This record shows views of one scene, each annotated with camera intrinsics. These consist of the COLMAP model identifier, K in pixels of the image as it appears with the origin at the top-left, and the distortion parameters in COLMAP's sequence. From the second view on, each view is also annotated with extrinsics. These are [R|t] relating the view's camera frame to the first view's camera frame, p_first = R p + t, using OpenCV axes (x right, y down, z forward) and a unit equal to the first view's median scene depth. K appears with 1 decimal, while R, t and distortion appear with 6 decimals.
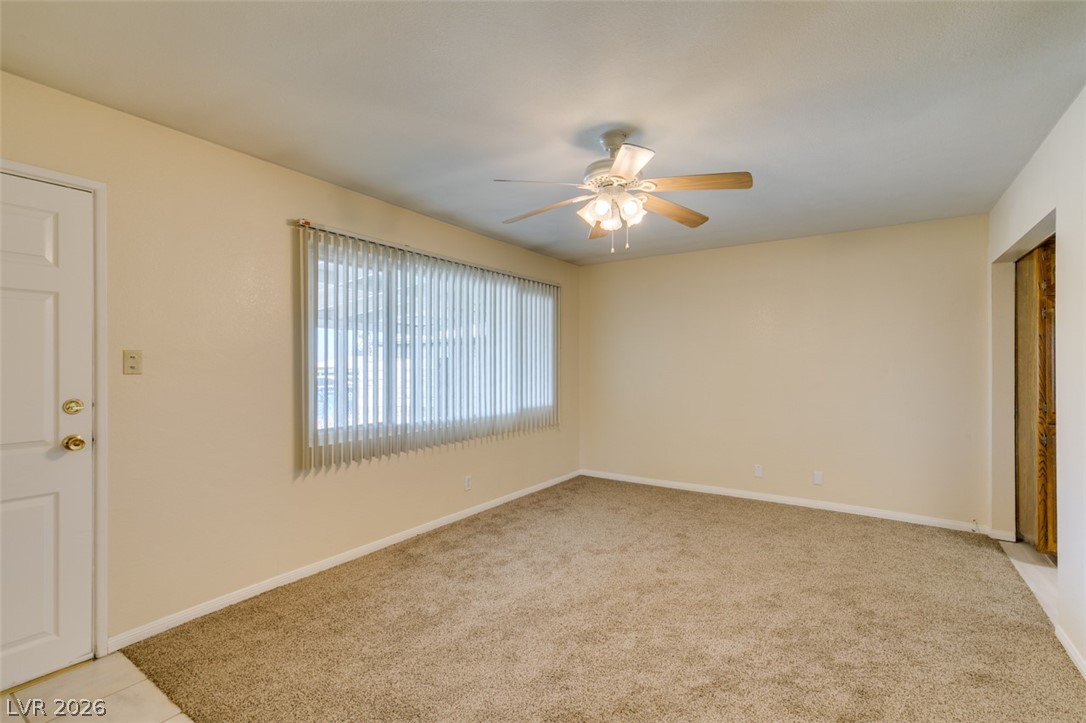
lens RADIAL K [[483.3, 0, 538.7], [0, 483.3, 362.6], [0, 0, 1]] dist [-0.001929, -0.000122]
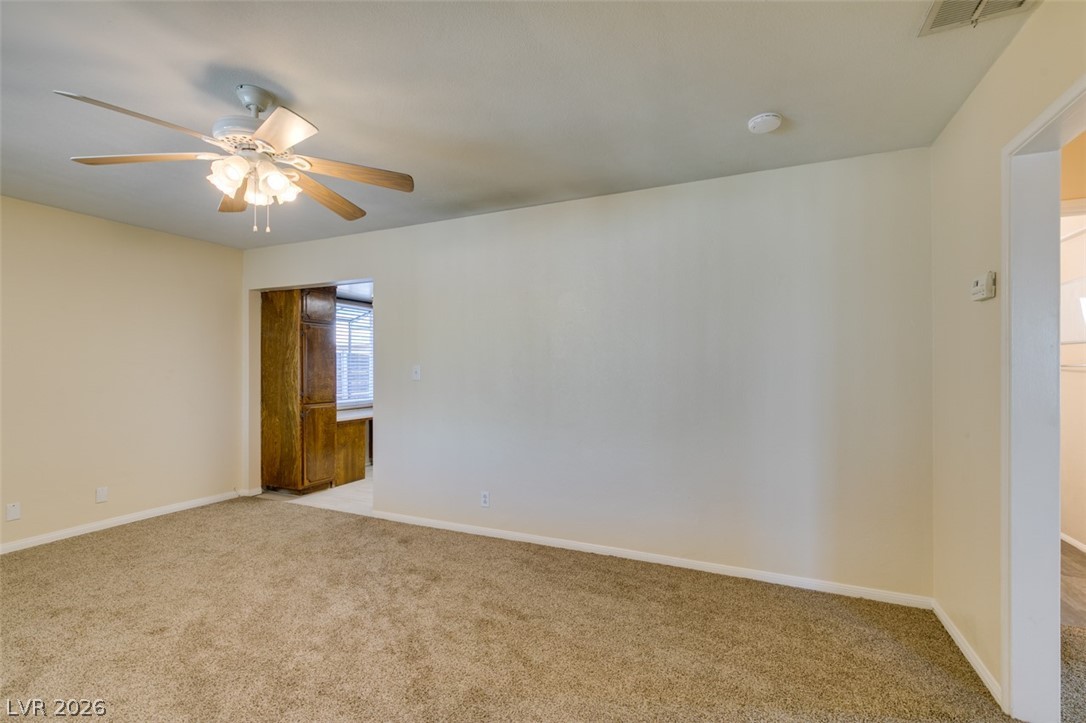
lens RADIAL K [[483.3, 0, 538.0], [0, 483.3, 362.0], [0, 0, 1]] dist [-0.001929, -0.000122]
pose [[-0.140835, 0.003085, 0.990028, -0.617627], [0.001715, 0.999994, -0.002872, 0.000217], [-0.990032, 0.001293, -0.140840, 0.514326]]
